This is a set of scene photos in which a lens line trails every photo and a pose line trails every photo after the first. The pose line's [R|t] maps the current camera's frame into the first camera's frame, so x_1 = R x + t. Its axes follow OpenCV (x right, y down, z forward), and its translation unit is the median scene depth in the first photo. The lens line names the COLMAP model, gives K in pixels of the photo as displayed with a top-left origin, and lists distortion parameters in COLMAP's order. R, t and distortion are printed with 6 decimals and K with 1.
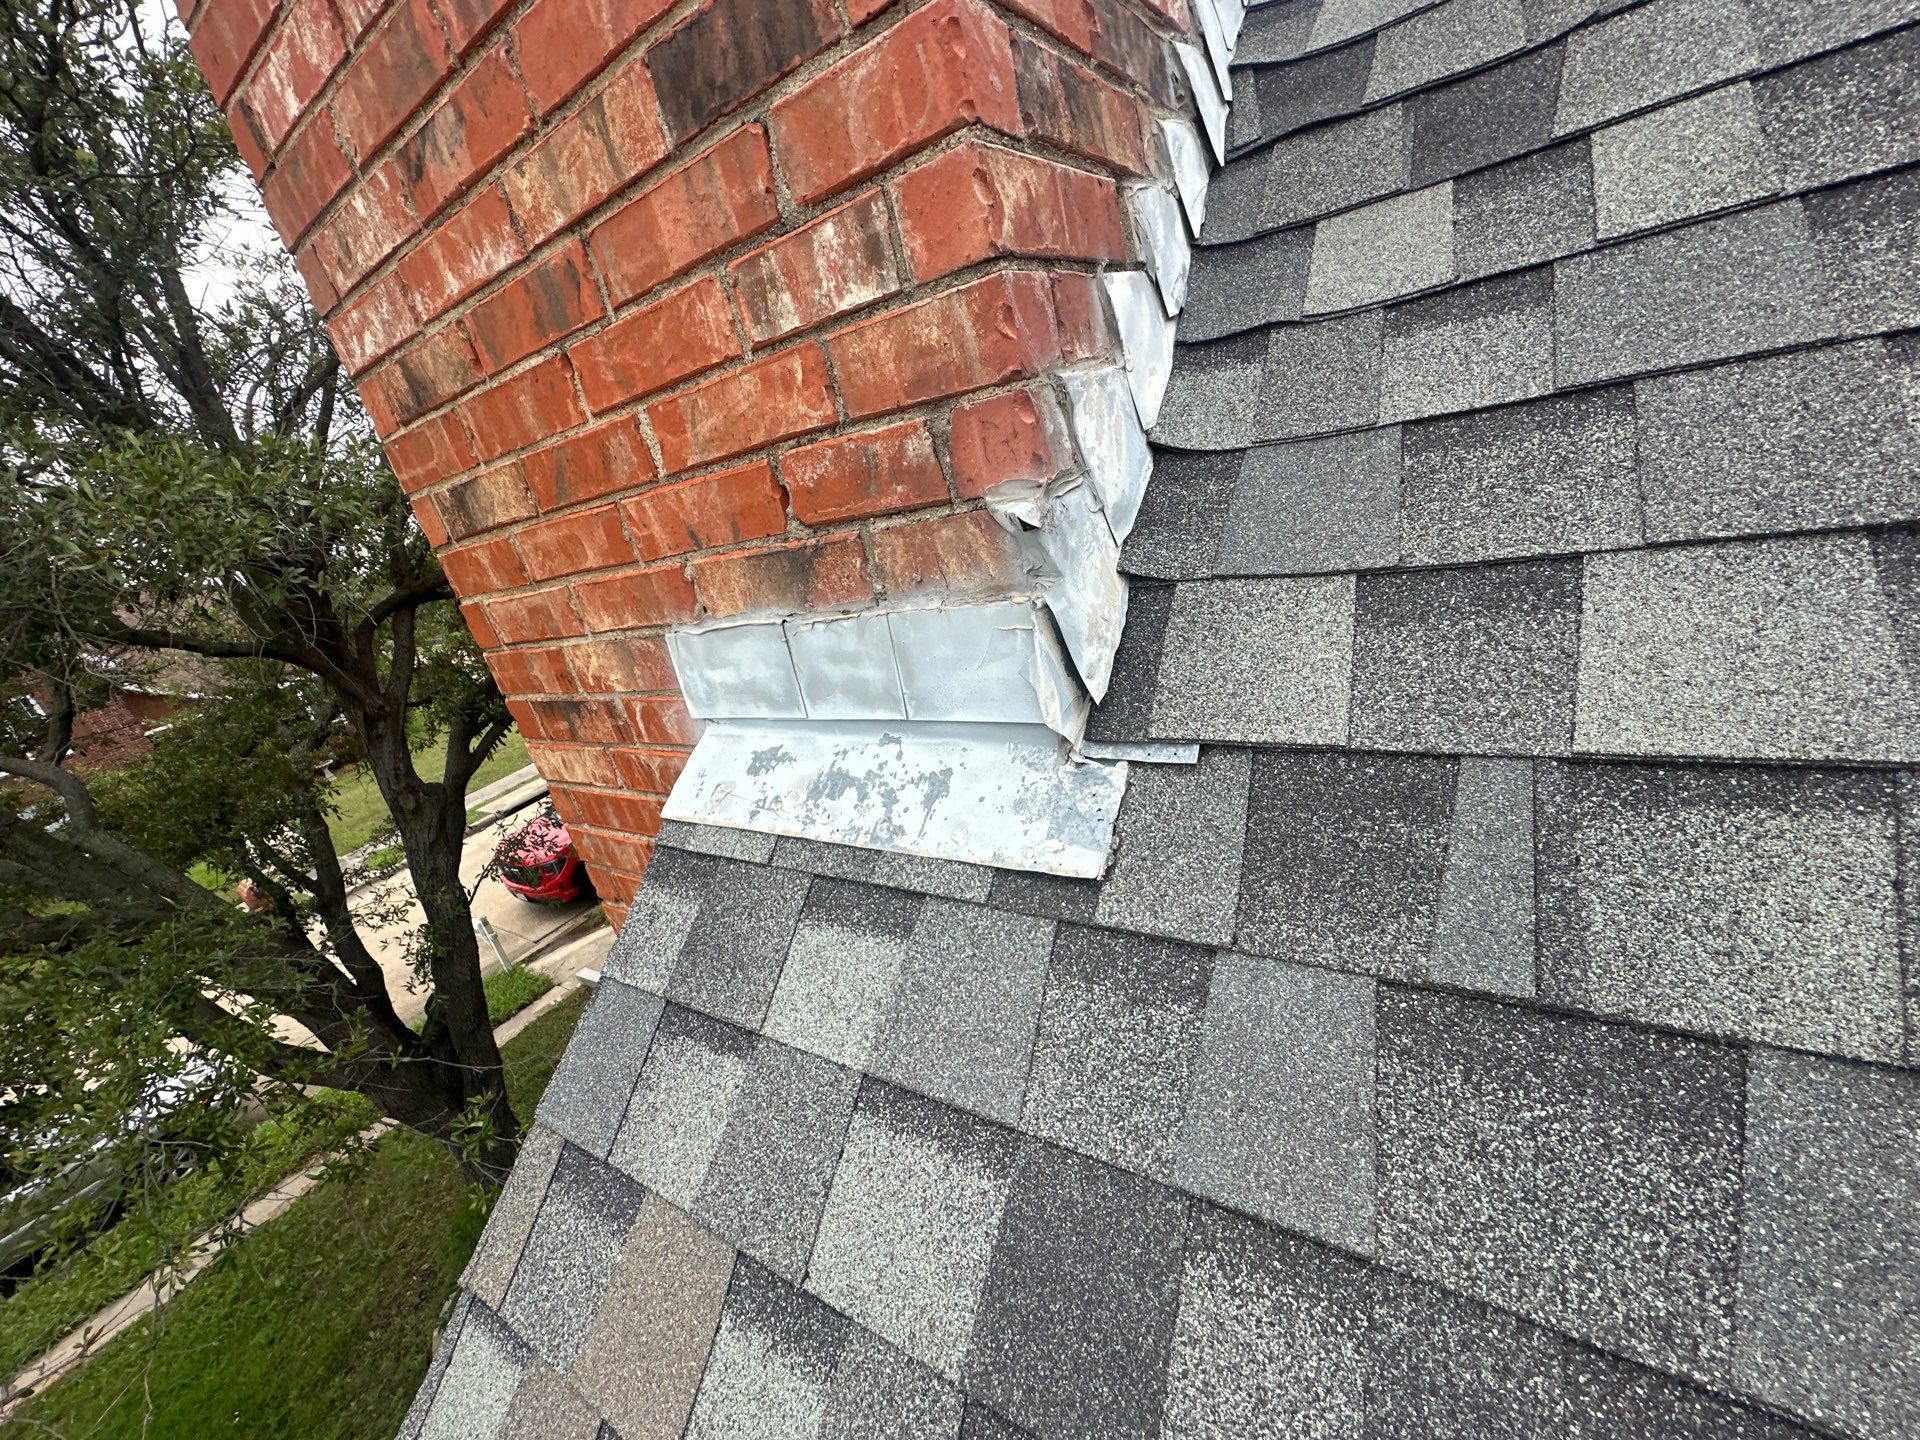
lens RADIAL K [[753.0, 0, 960.0], [0, 753.0, 720.0], [0, 0, 1]] dist [0.000180, 0.000675]
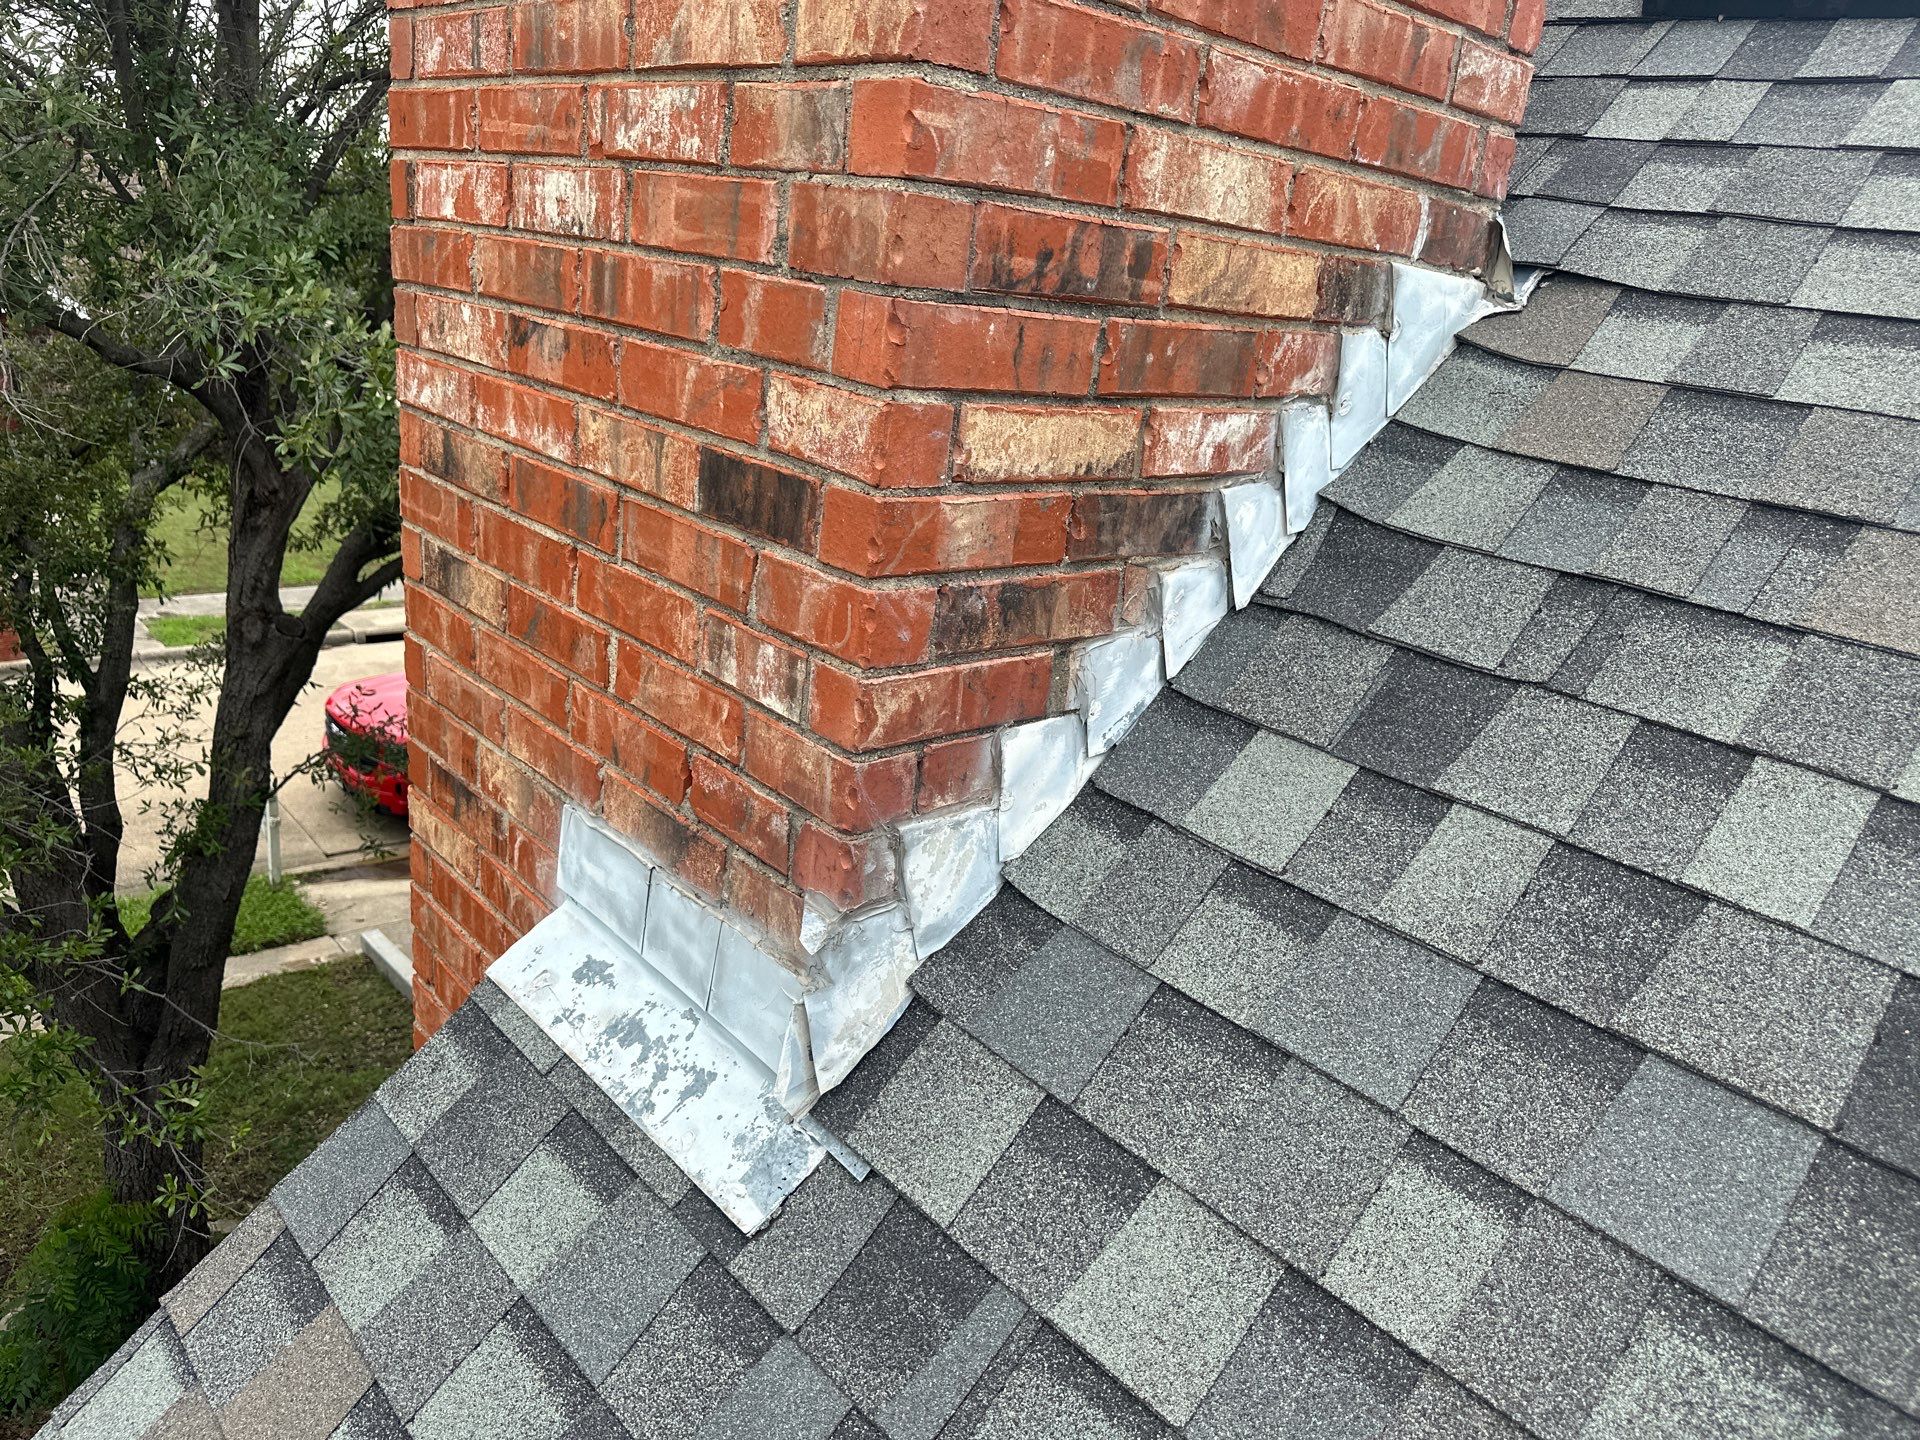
lens RADIAL K [[1396.8, 0, 999.9], [0, 1396.8, 683.7], [0, 0, 1]] dist [0.047699, -0.056509]
pose [[0.909435, 0.396114, -0.126578, 0.386981], [-0.398258, 0.917229, 0.008993, -0.625707], [0.119664, 0.042232, 0.991916, -0.989244]]
